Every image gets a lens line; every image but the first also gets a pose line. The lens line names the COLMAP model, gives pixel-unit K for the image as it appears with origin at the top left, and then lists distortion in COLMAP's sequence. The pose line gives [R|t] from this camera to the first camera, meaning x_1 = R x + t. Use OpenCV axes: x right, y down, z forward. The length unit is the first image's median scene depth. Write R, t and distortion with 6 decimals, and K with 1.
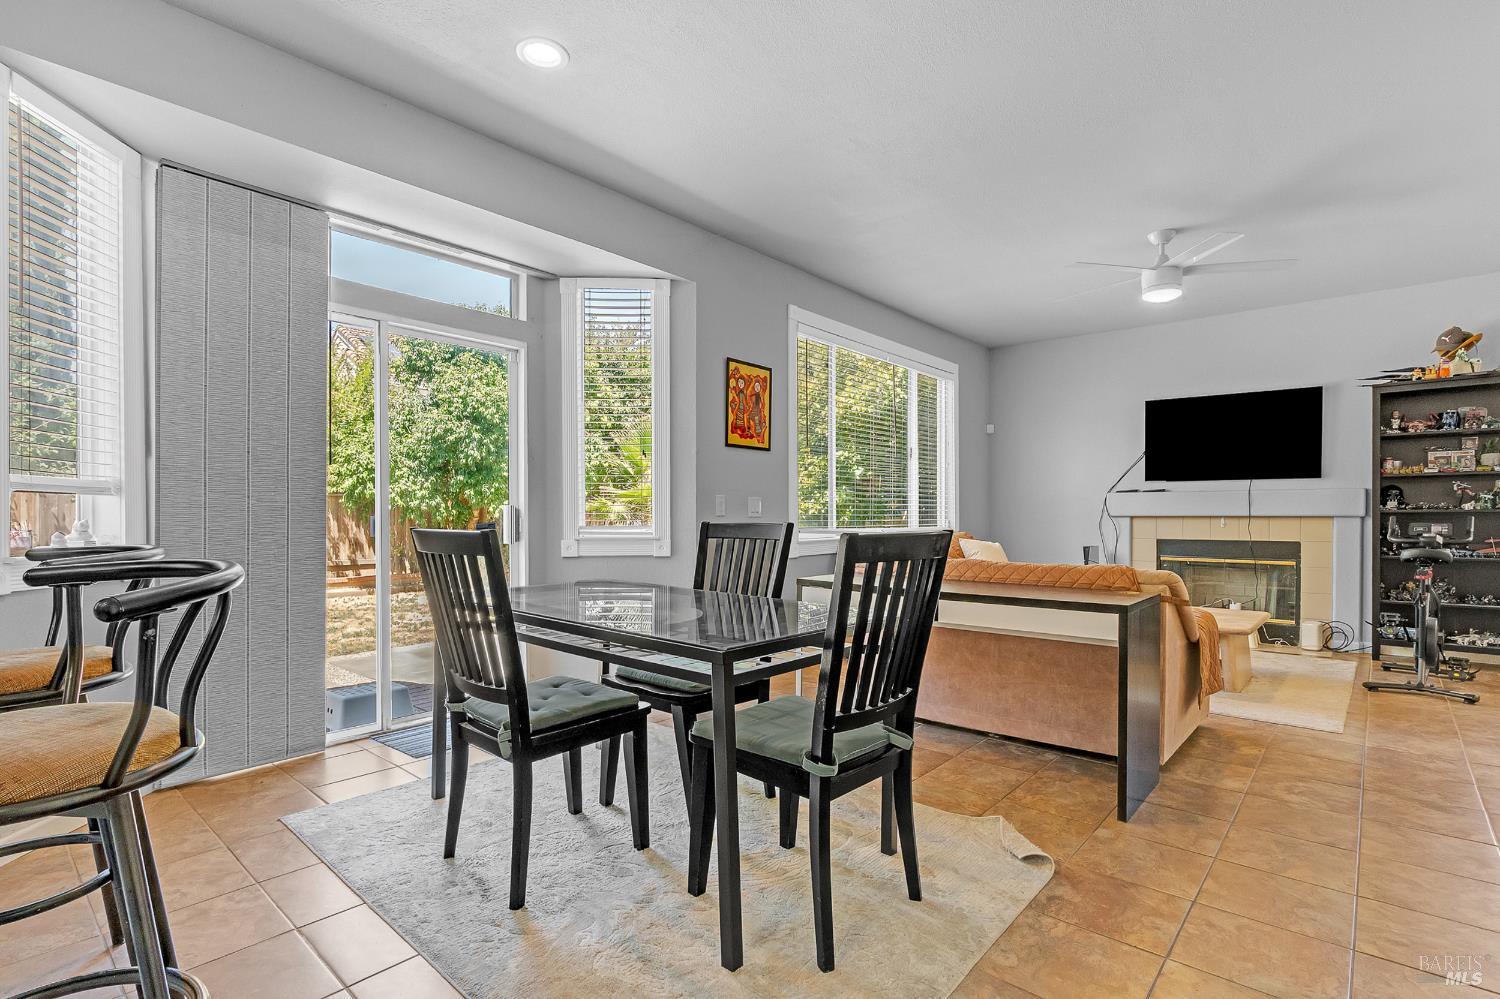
lens RADIAL K [[723.0, 0, 752.0], [0, 723.0, 515.4], [0, 0, 1]] dist [-0.001812, 0.000596]
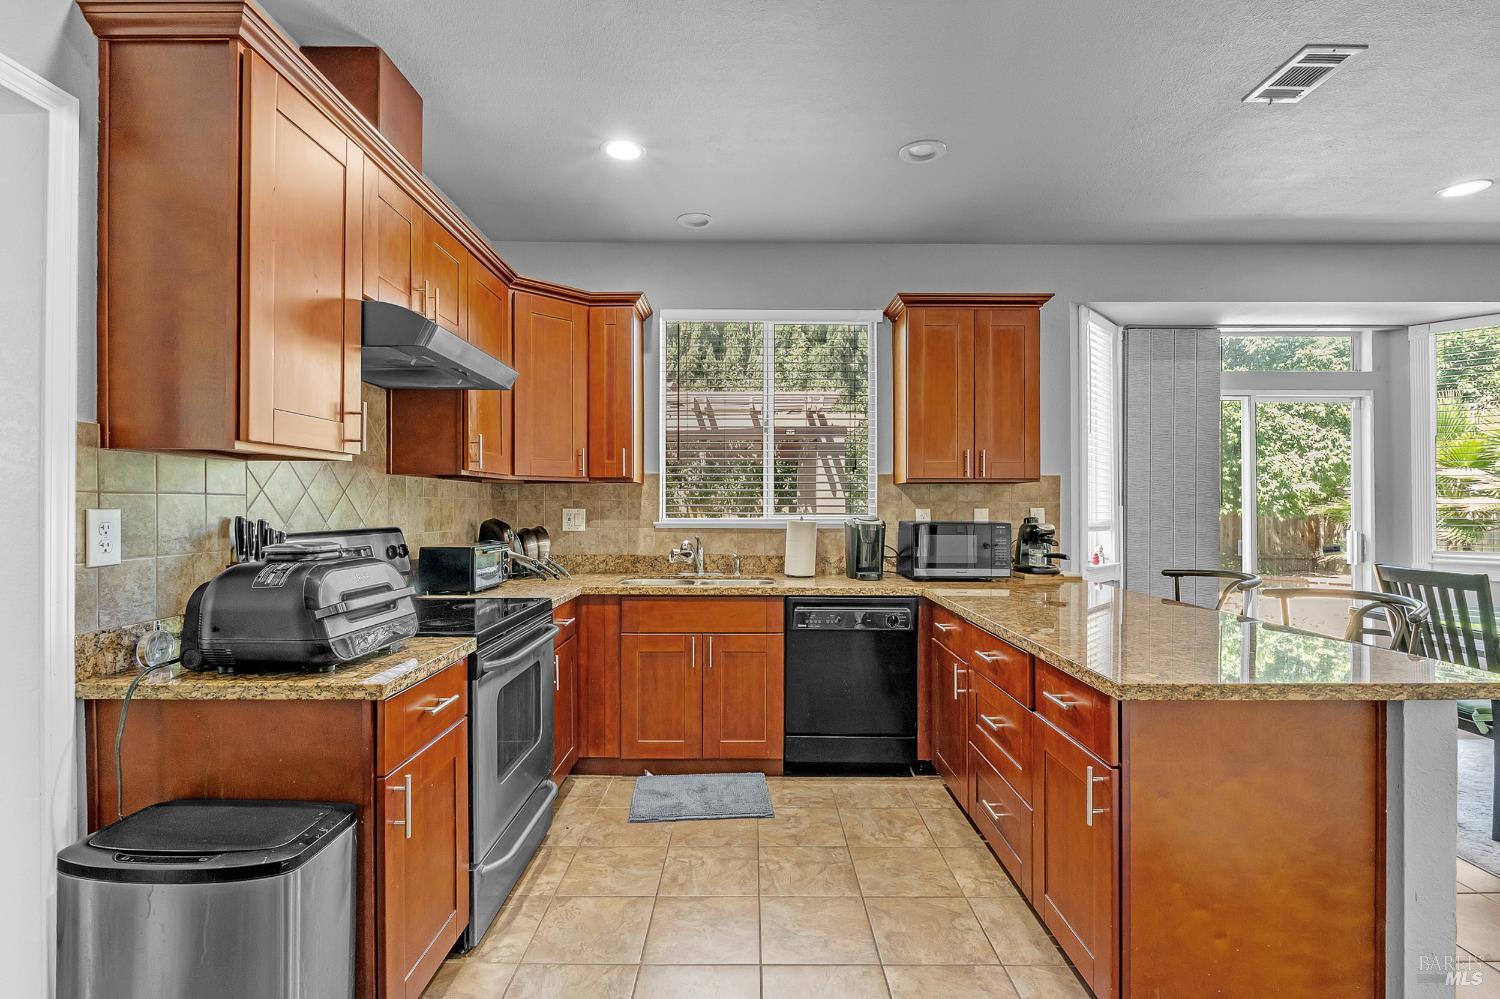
lens RADIAL K [[699.3, 0, 749.1], [0, 699.3, 502.2], [0, 0, 1]] dist [-0.001598, -0.000172]
pose [[0.654803, -0.006384, -0.755773, -0.106144], [0.001074, 0.999971, -0.007516, -0.046354], [0.755799, 0.004110, 0.654791, -0.420524]]
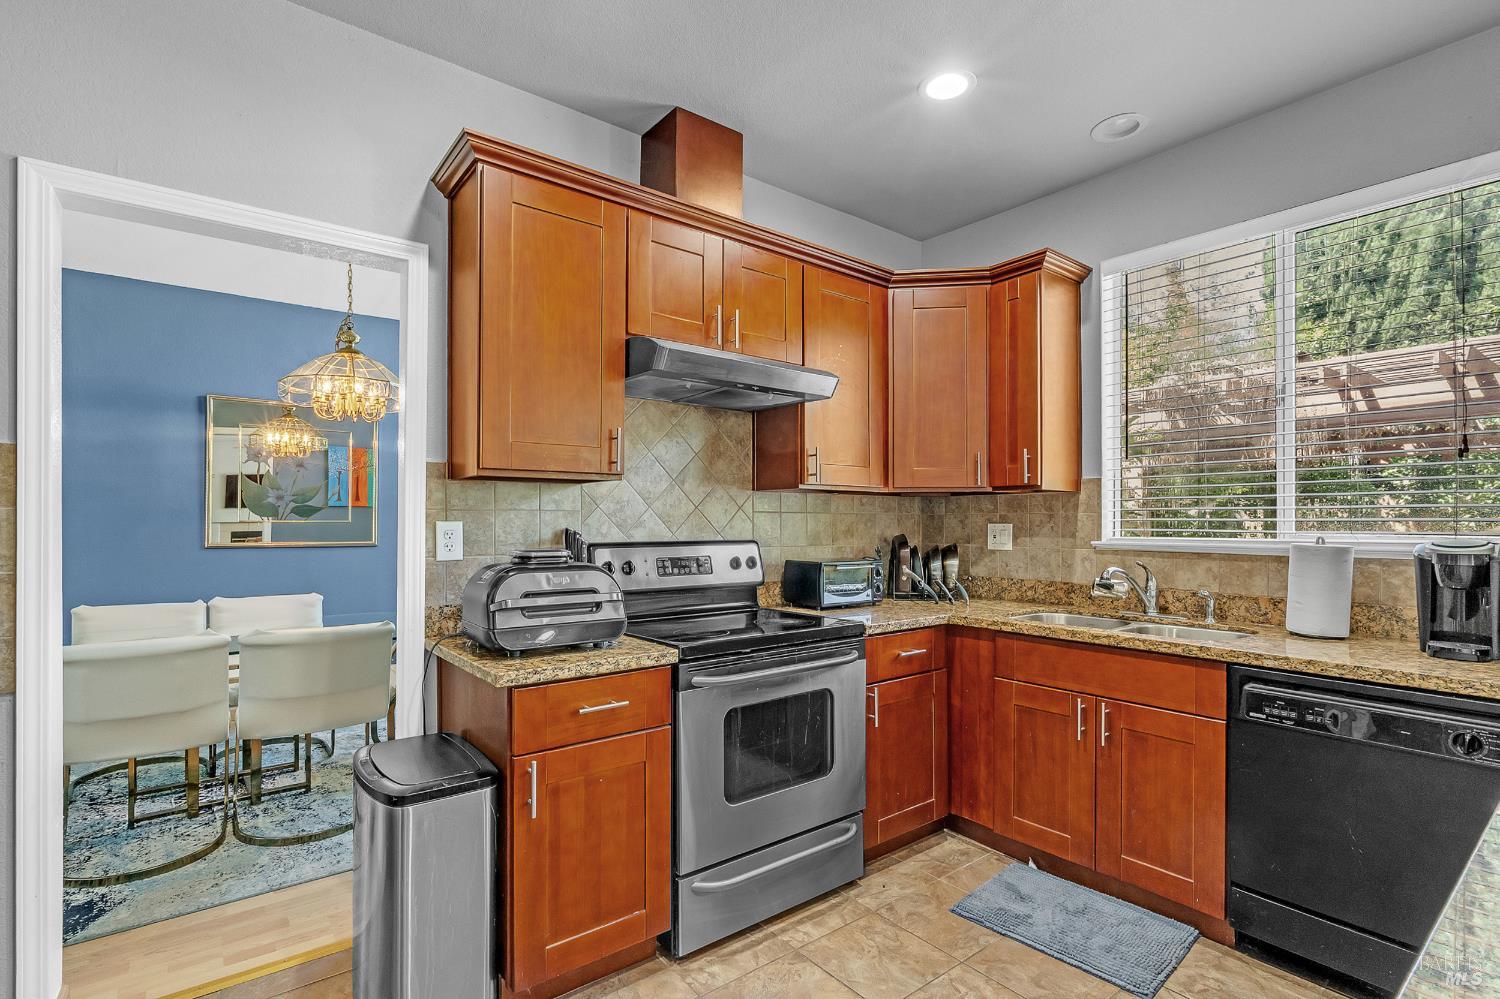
lens RADIAL K [[702.6, 0, 752.6], [0, 702.6, 515.3], [0, 0, 1]] dist [-0.004801, -0.000423]
pose [[-0.188229, -0.012656, -0.982044, -0.121726], [-0.001667, 0.999920, -0.012567, -0.044269], [0.982124, -0.000728, -0.188235, -0.143036]]
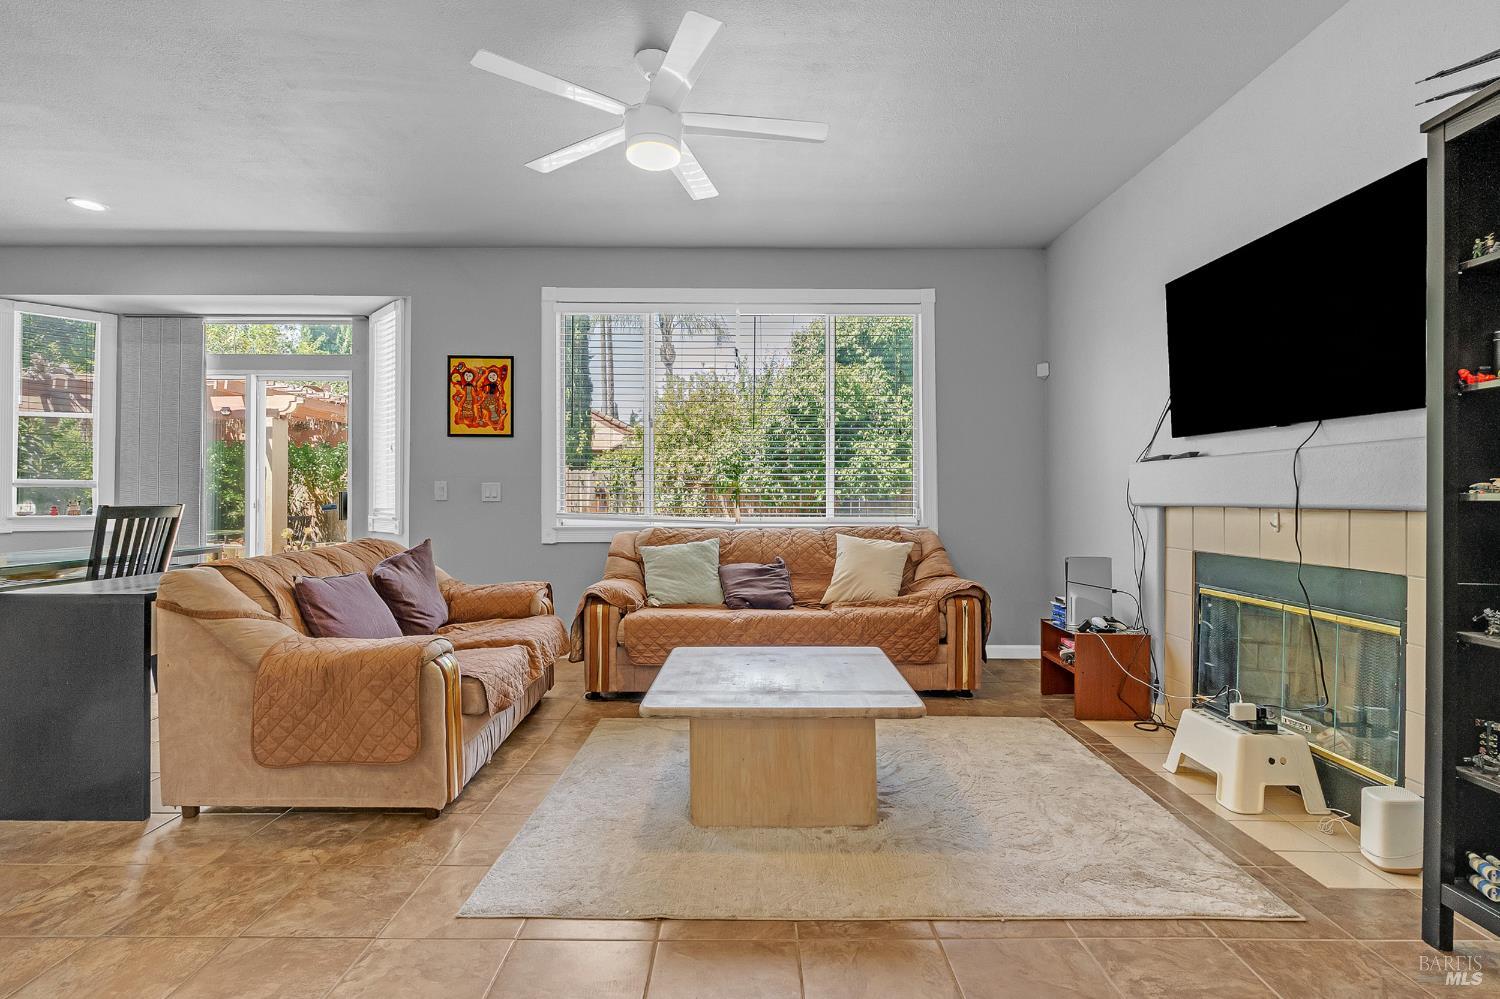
lens RADIAL K [[700.1, 0, 754.6], [0, 700.1, 497.4], [0, 0, 1]] dist [-0.003924, -0.000151]
pose [[0.654437, 0.002397, -0.756113, 1.021197], [-0.004451, 0.999990, -0.000682, -0.004735], [0.756104, 0.003812, 0.654441, 0.628101]]
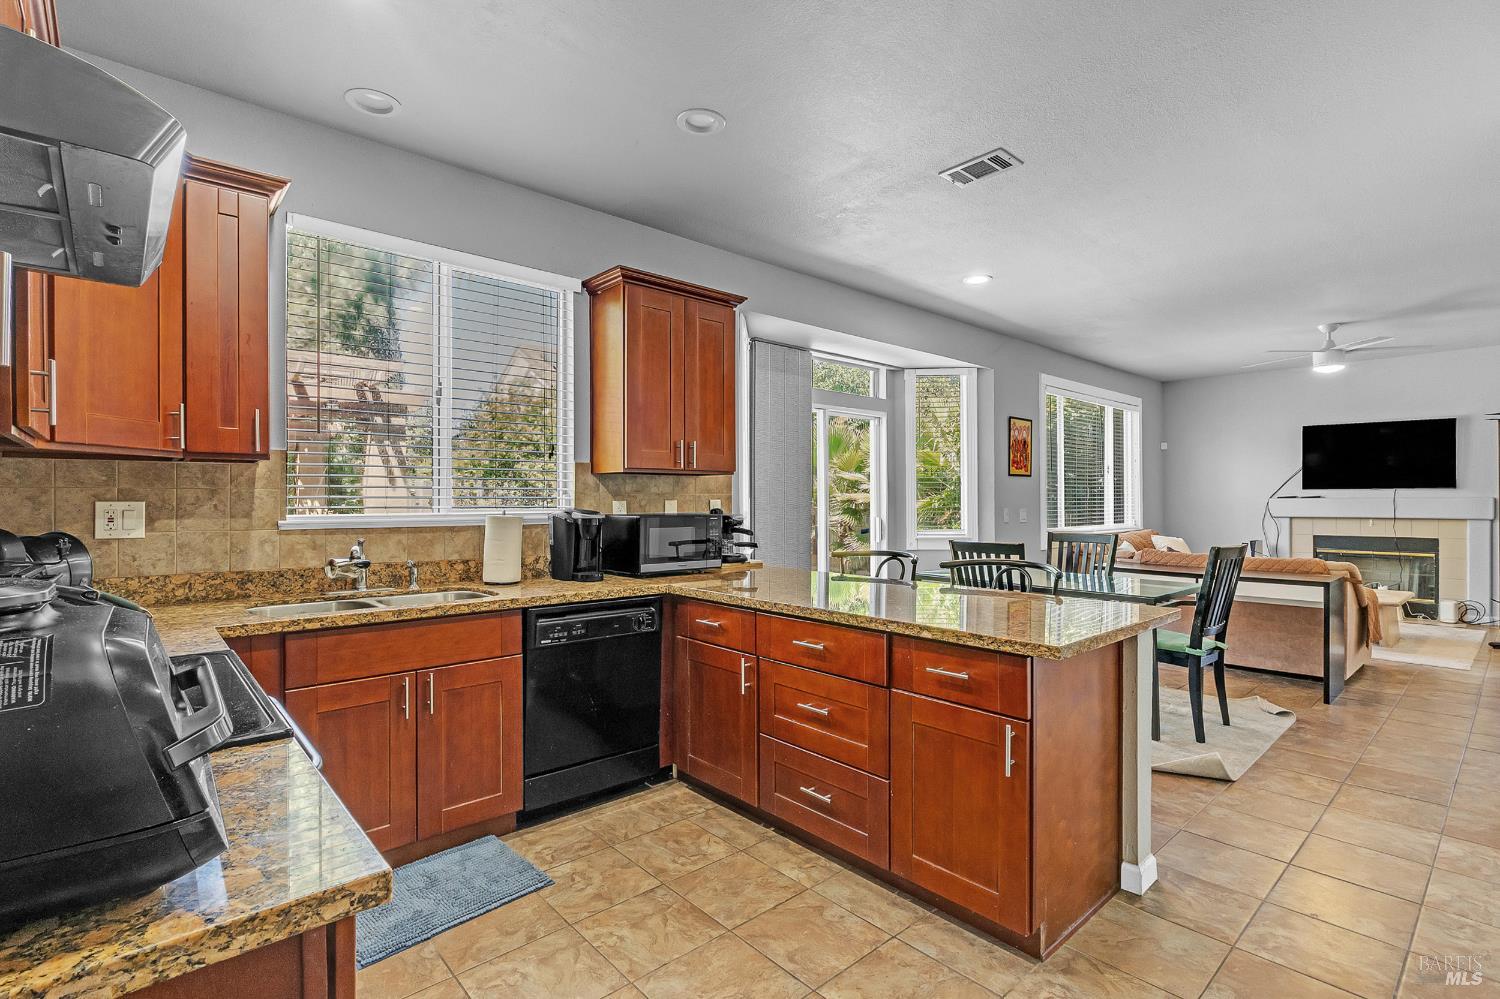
lens RADIAL K [[700.1, 0, 754.6], [0, 700.1, 497.4], [0, 0, 1]] dist [-0.003924, -0.000151]
pose [[0.991800, -0.004277, -0.127728, -0.355726], [0.003771, 0.999984, -0.004202, -0.044348], [0.127744, 0.003686, 0.991800, -0.475064]]
